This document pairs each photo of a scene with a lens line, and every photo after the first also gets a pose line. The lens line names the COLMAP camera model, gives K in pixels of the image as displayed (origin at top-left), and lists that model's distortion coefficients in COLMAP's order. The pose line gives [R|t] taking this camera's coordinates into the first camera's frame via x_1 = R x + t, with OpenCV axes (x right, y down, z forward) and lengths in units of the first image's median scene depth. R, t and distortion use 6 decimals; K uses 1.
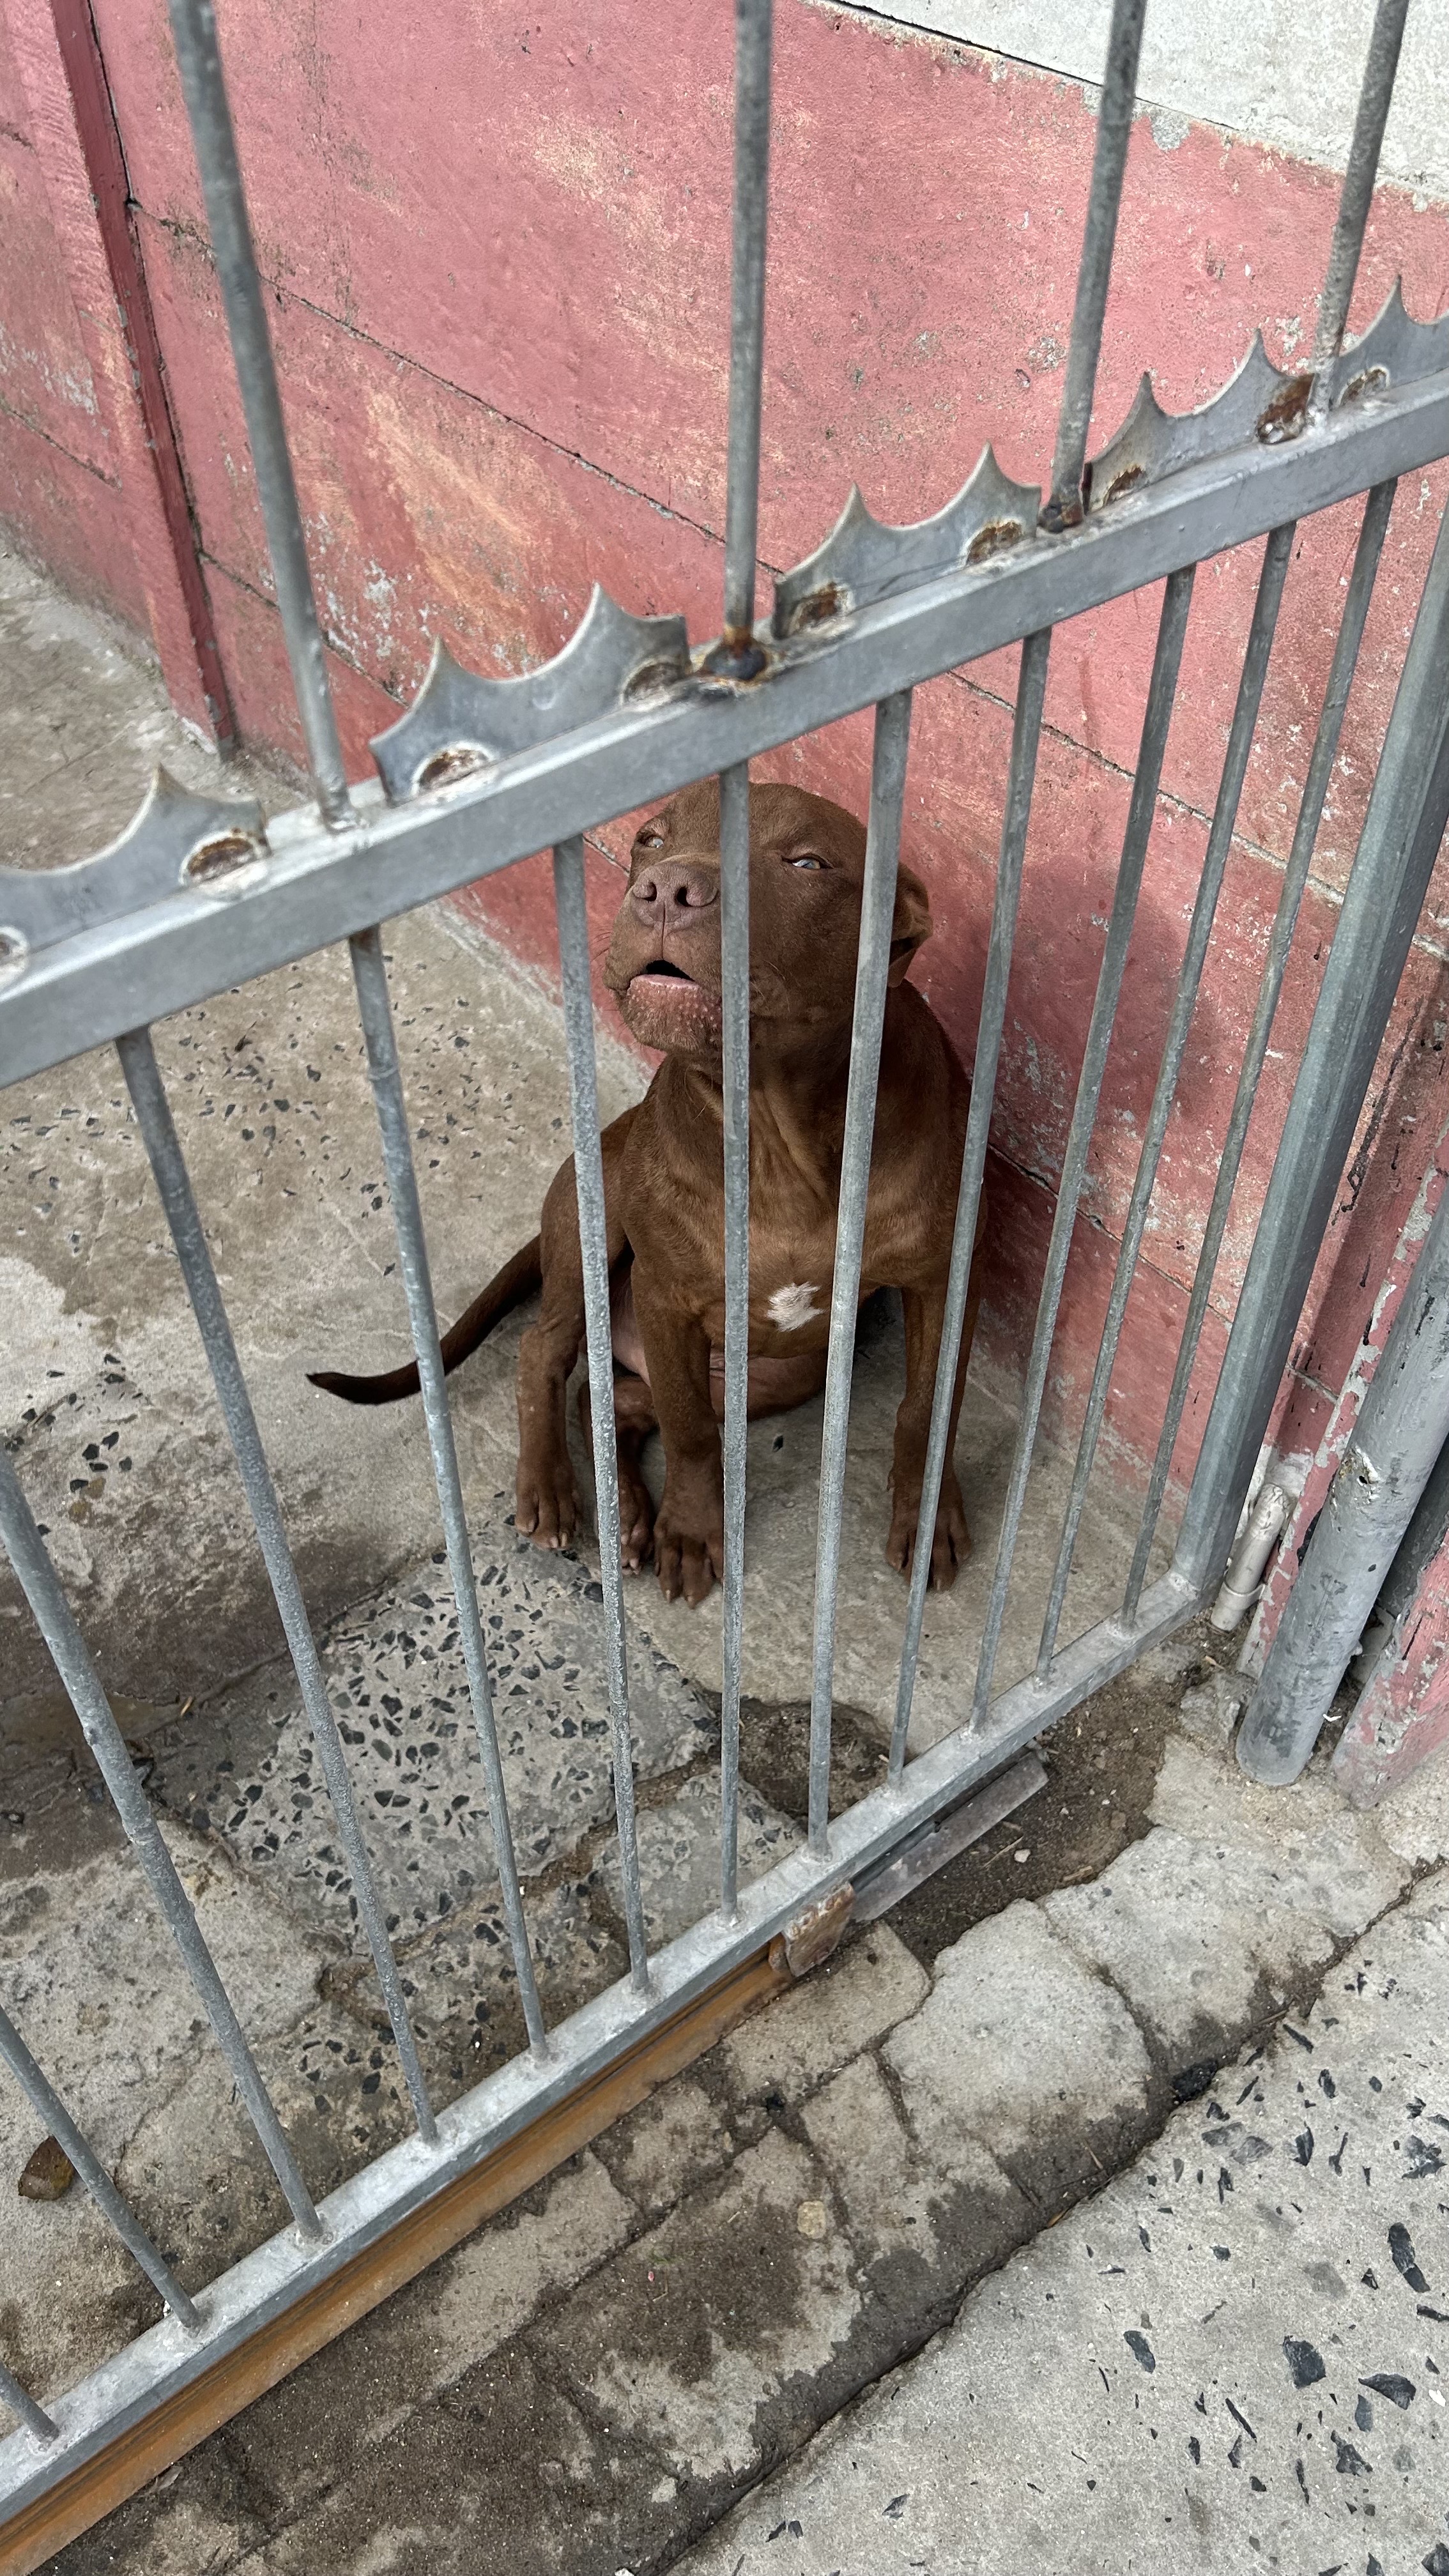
lens RADIAL K [[1929.4, 0, 700.4], [0, 1929.4, 1284.6], [0, 0, 1]] dist [0.056215, -0.069001]
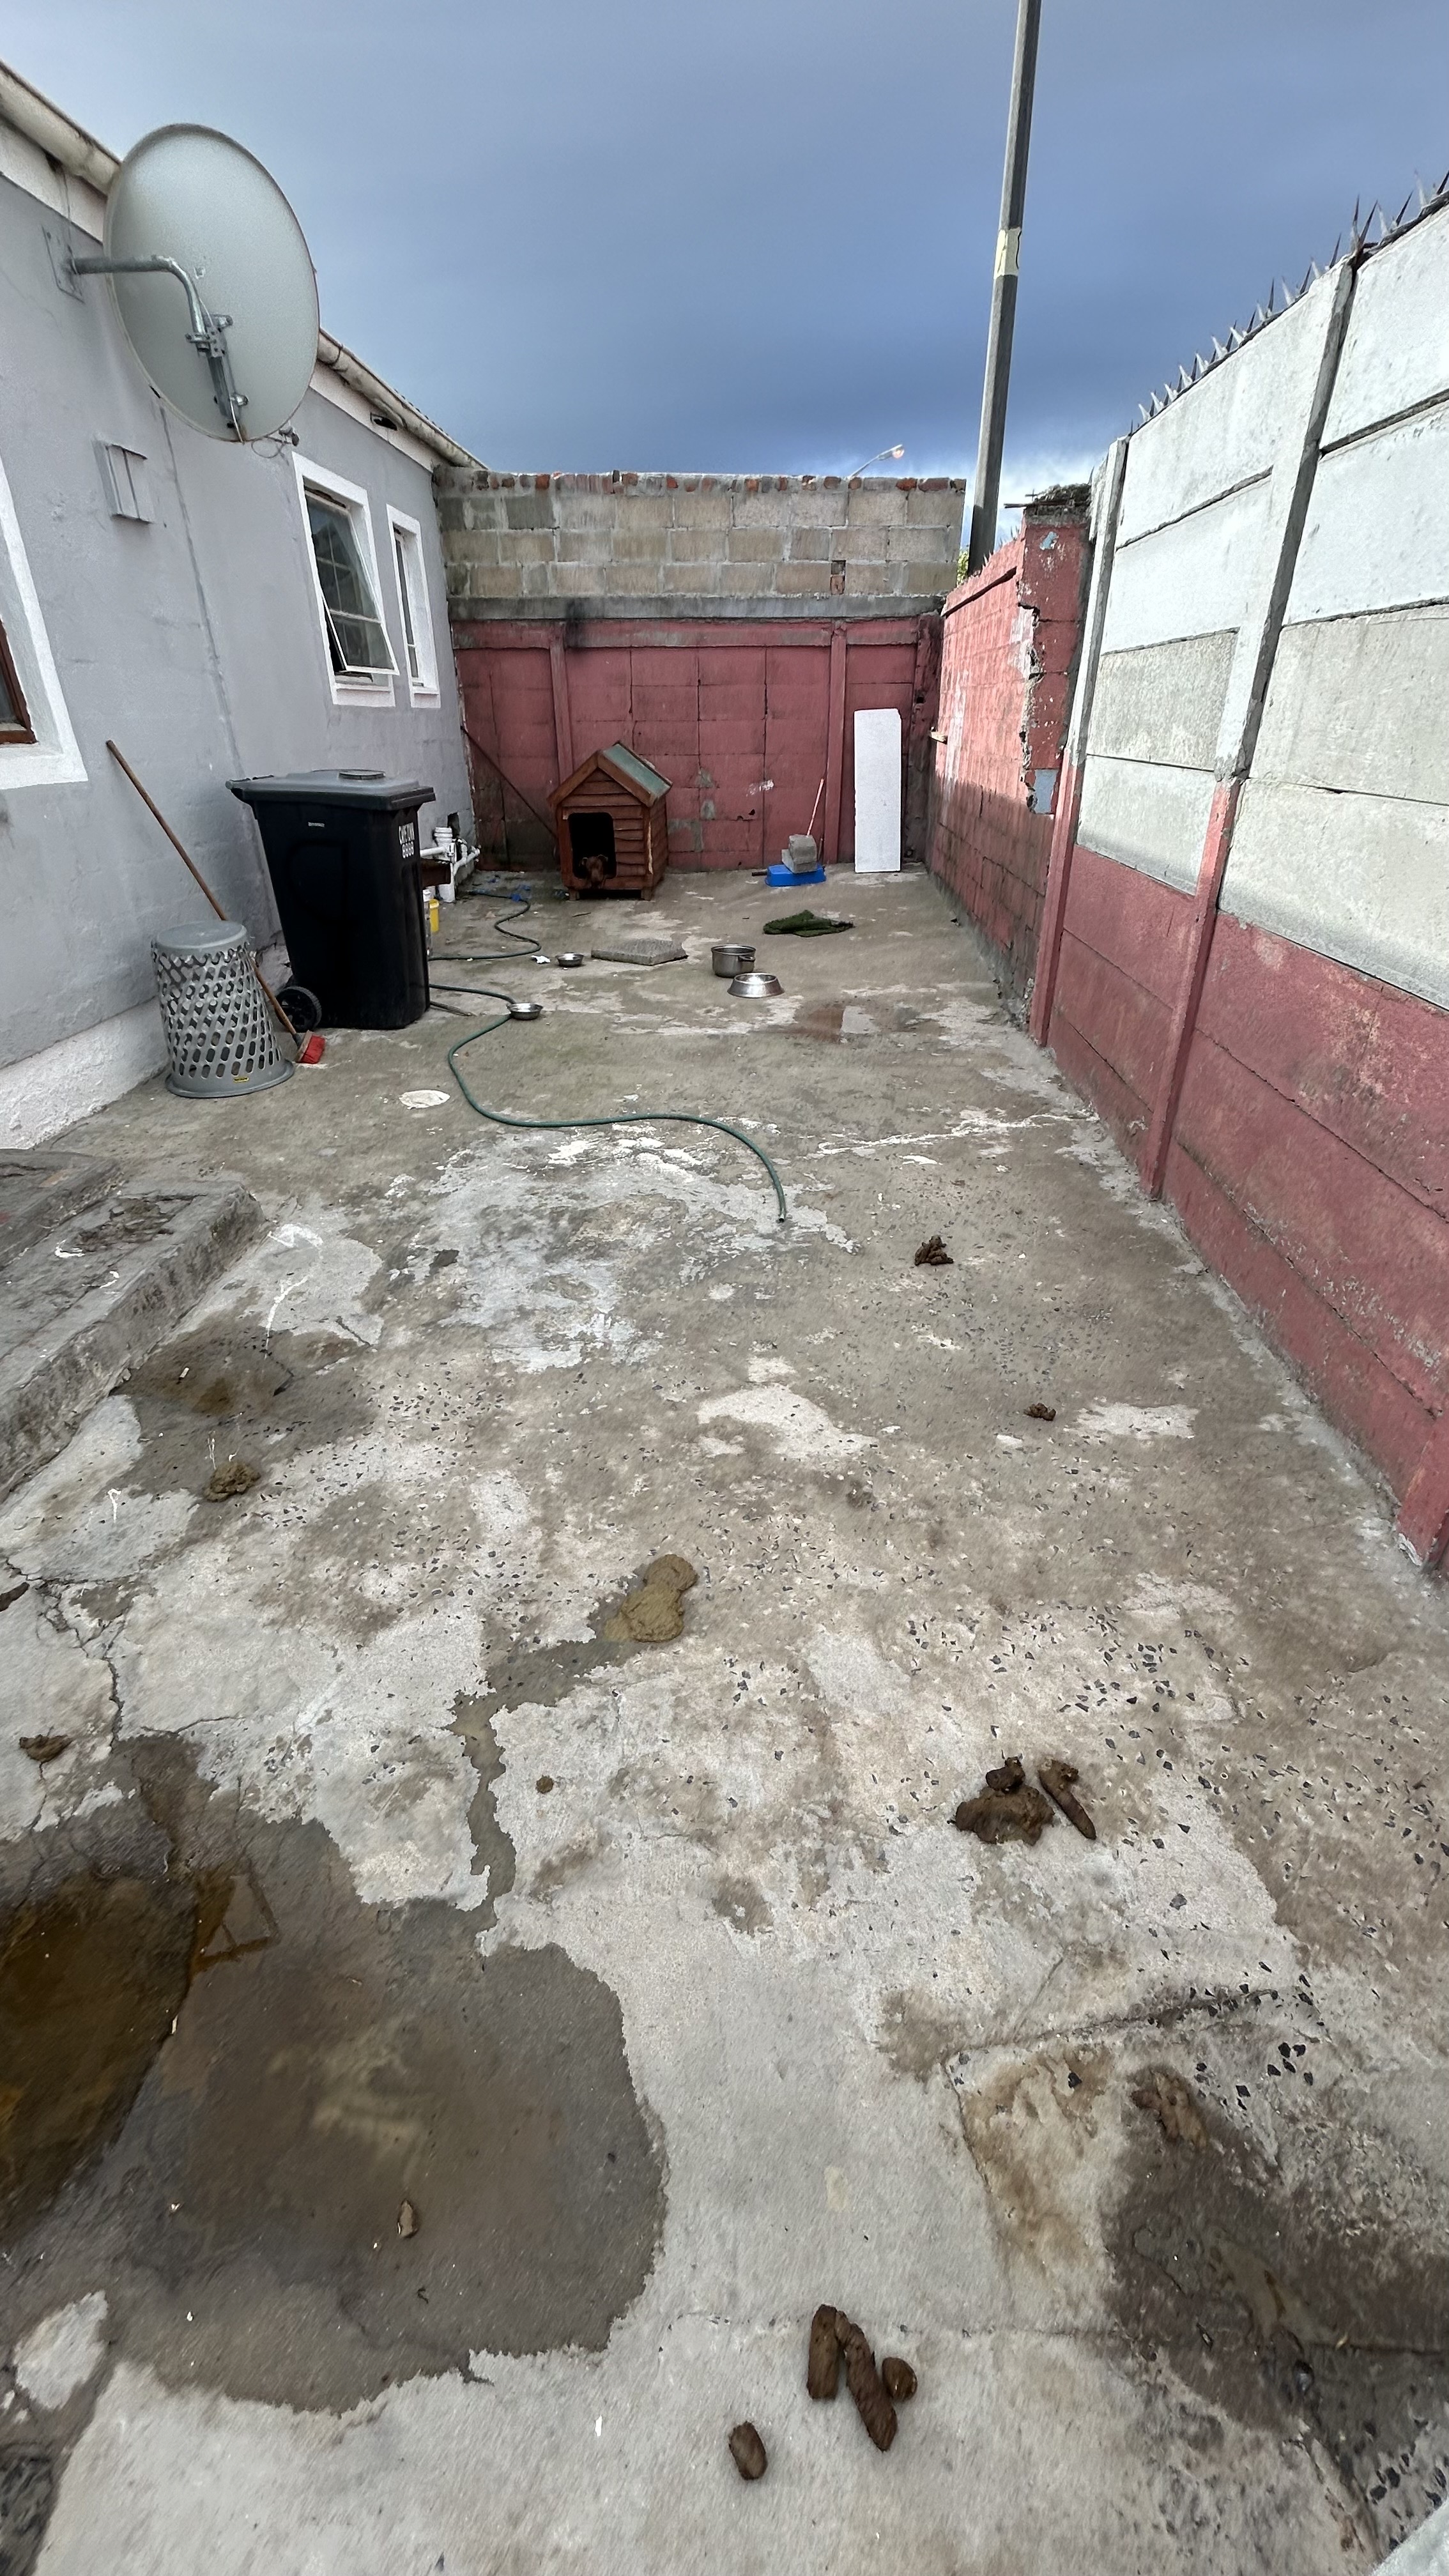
lens RADIAL K [[1024.3, 0, 723.2], [0, 1024.3, 1276.0], [0, 0, 1]] dist [-0.000339, -0.000176]
pose [[0.757479, 0.331541, -0.562411, -0.507885], [-0.482669, 0.864463, -0.140479, -0.142178], [0.439609, 0.377868, 0.814837, -0.085323]]
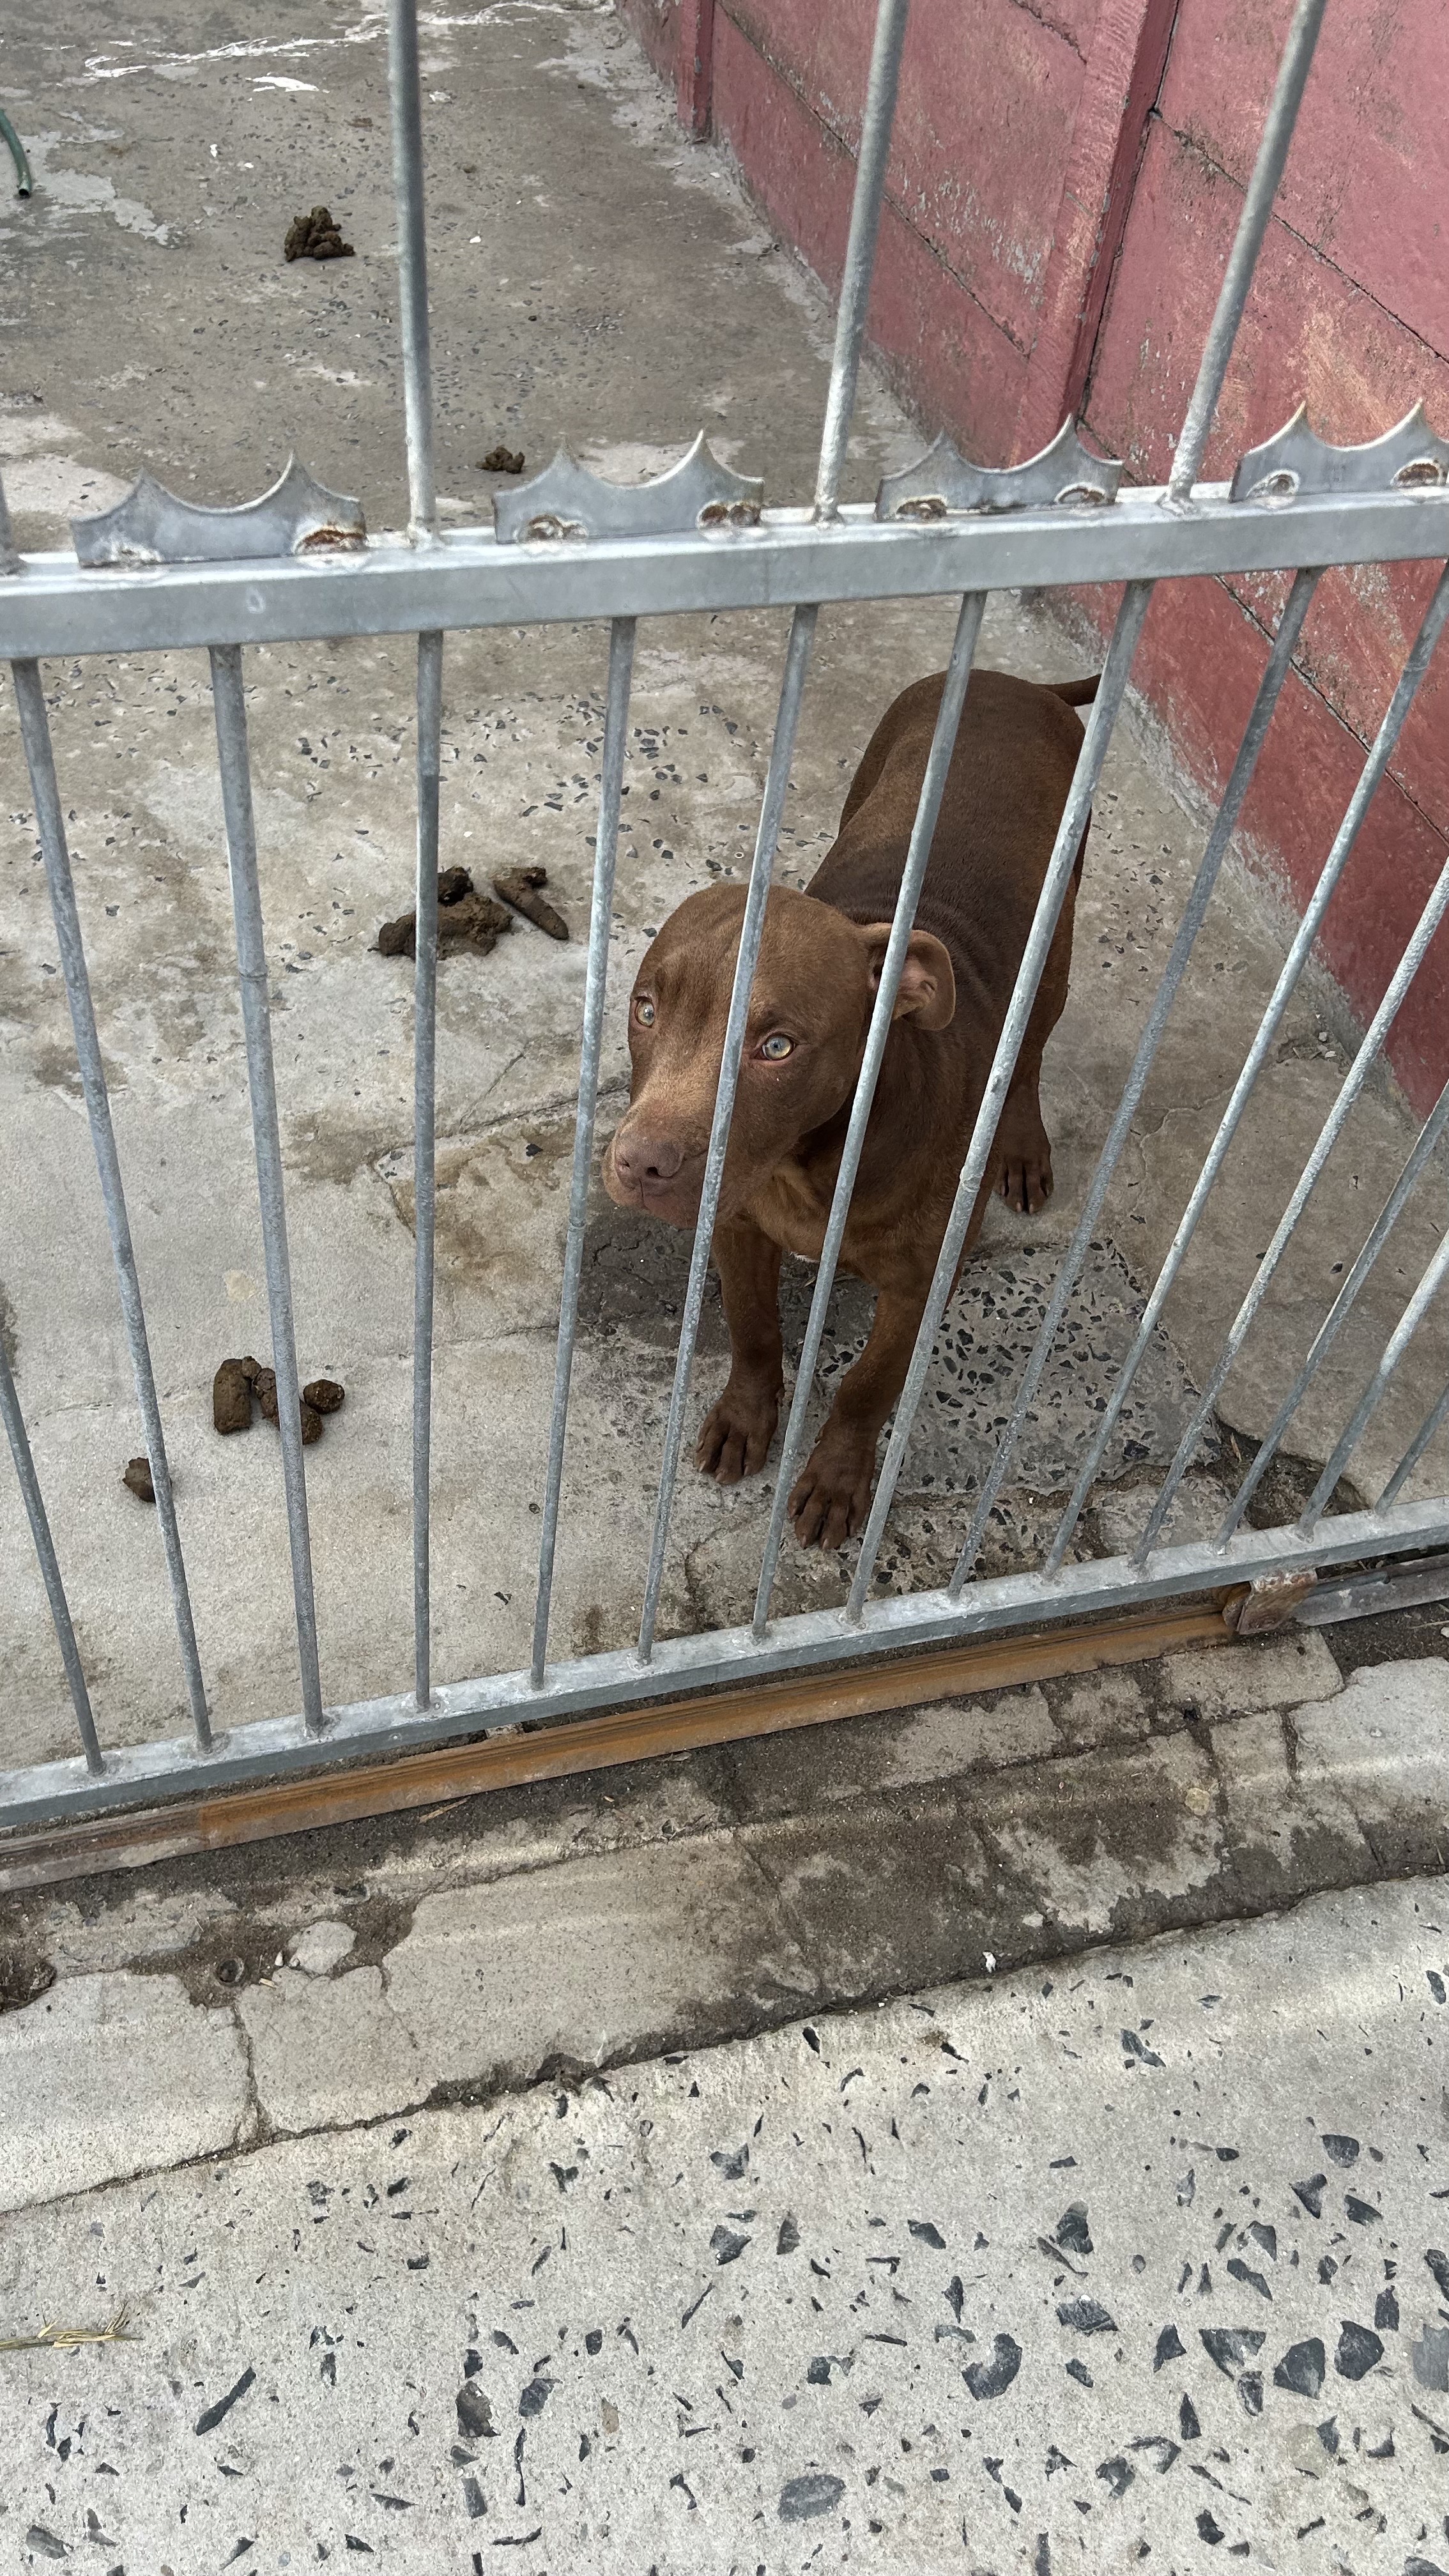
lens RADIAL K [[1929.4, 0, 700.4], [0, 1929.4, 1284.6], [0, 0, 1]] dist [0.056215, -0.069001]
pose [[0.918810, 0.345781, -0.190326, -0.107632], [-0.344415, 0.937909, 0.041291, 0.222713], [0.192786, 0.027613, 0.980852, -0.269525]]
